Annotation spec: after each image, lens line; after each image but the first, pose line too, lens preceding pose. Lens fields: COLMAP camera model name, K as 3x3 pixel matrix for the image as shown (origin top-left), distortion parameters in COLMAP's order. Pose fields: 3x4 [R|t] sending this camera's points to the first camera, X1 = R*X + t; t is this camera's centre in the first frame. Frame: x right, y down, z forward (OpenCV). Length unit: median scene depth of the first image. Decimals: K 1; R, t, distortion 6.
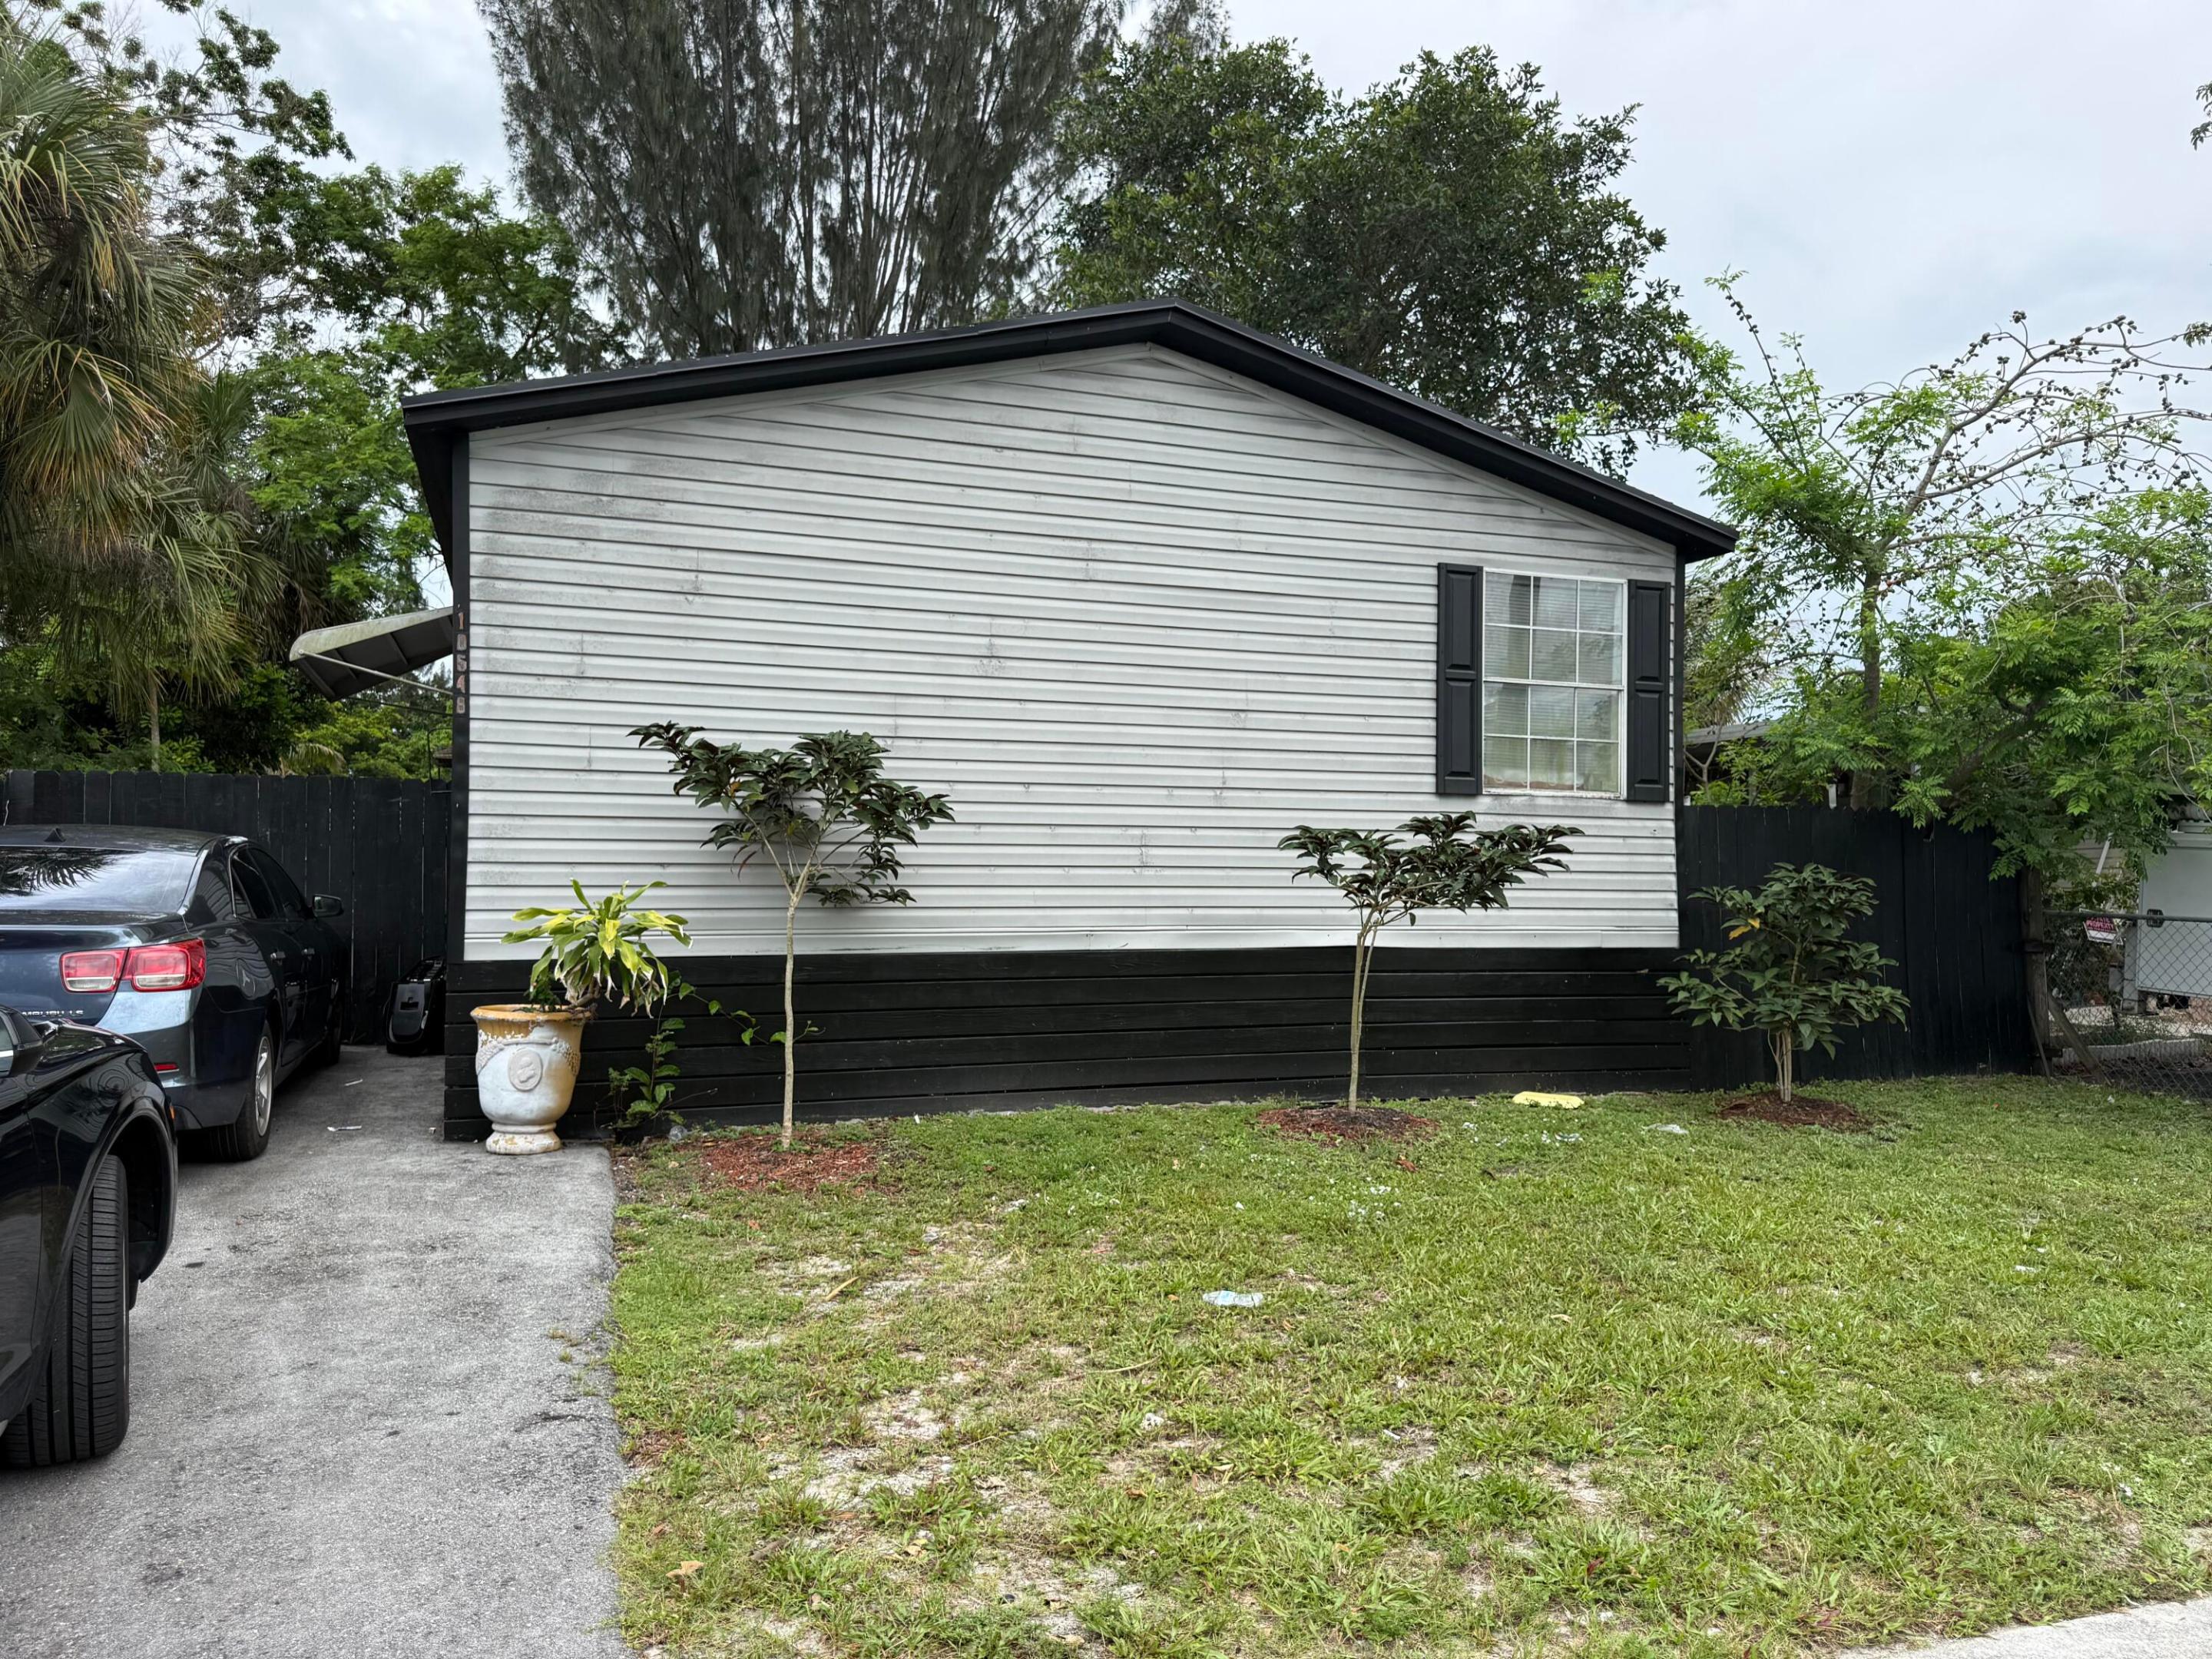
lens RADIAL K [[1565.7, 0, 1095.8], [0, 1565.7, 832.5], [0, 0, 1]] dist [0.003654, -0.005495]
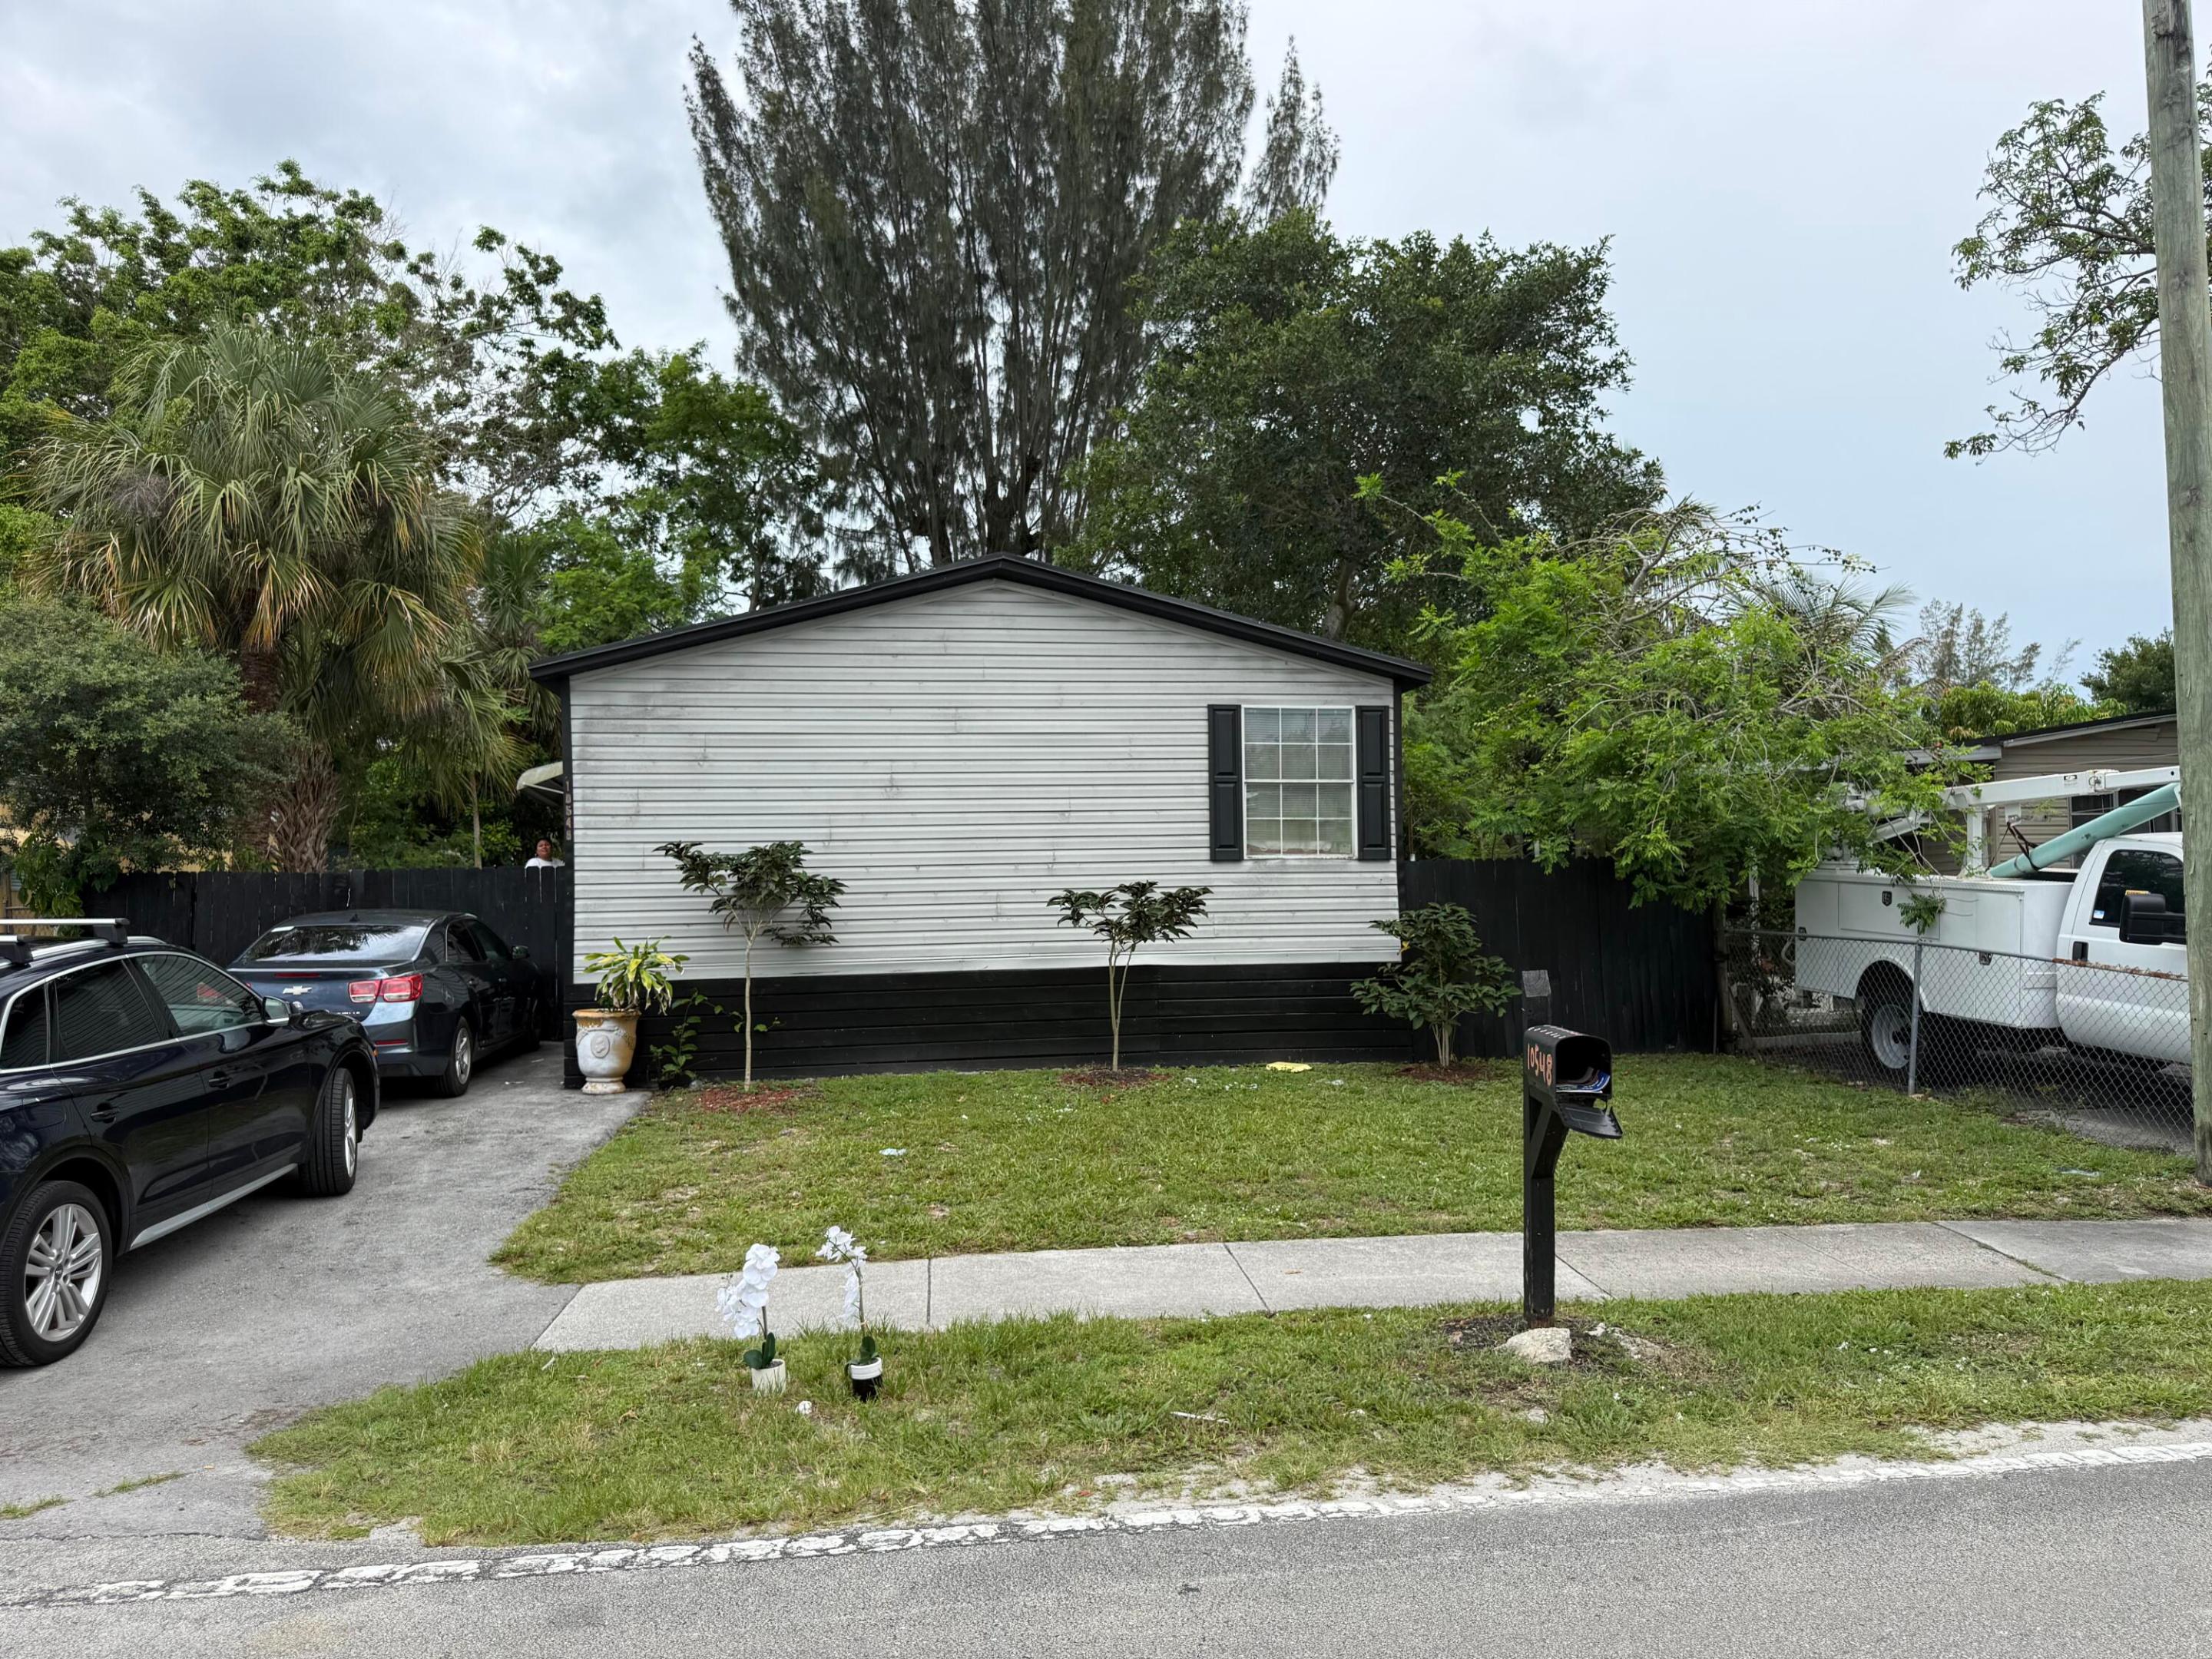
lens RADIAL K [[1565.7, 0, 1119.4], [0, 1565.7, 833.9], [0, 0, 1]] dist [0.003654, -0.005495]
pose [[0.982403, -0.033363, -0.183768, 0.385269], [0.031189, 0.999405, -0.014709, -0.029352], [0.184149, 0.008718, 0.982860, -0.441196]]
